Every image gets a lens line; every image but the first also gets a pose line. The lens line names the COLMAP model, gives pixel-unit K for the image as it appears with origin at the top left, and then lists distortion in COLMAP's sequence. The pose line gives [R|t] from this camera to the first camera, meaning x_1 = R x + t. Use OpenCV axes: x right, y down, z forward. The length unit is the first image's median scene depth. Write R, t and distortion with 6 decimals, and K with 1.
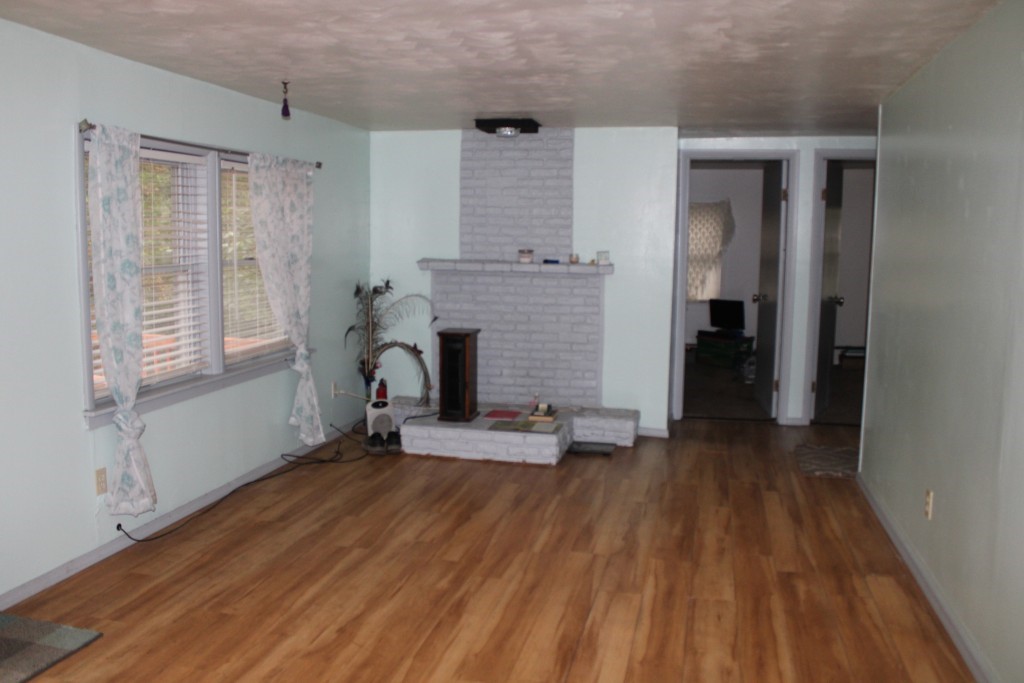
lens RADIAL K [[861.5, 0, 505.4], [0, 861.5, 342.5], [0, 0, 1]] dist [-0.177073, 0.176408]
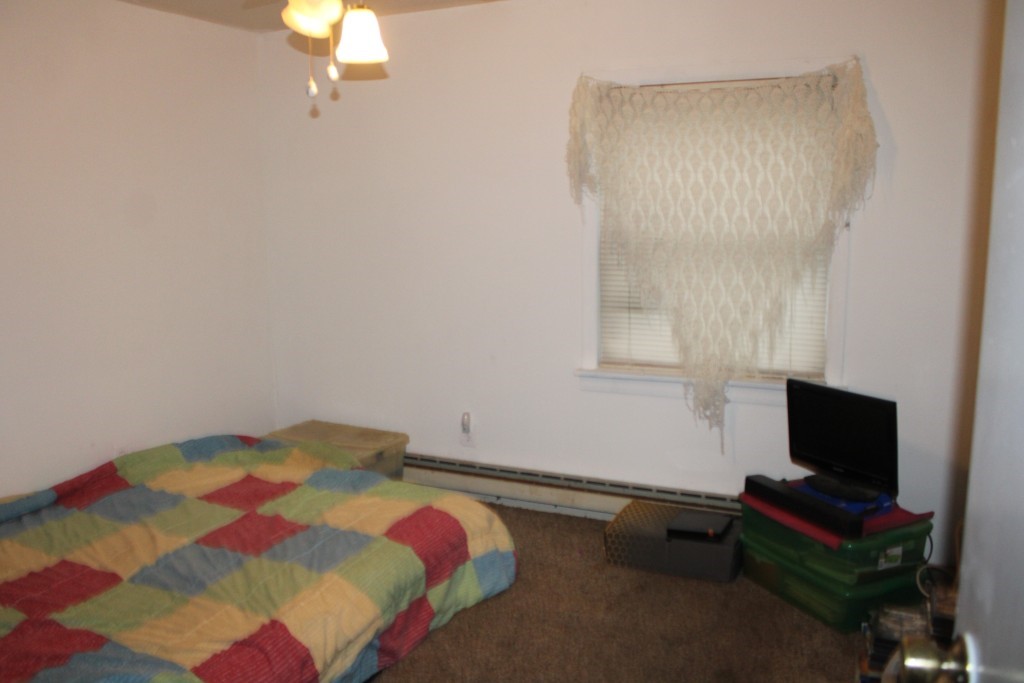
lens RADIAL K [[861.5, 0, 505.4], [0, 861.5, 342.5], [0, 0, 1]] dist [-0.177073, 0.176408]
pose [[0.985246, 0.016411, -0.170357, 0.187141], [-0.011247, 0.999449, 0.031234, -0.071206], [0.170776, -0.028857, 0.984887, 0.665246]]
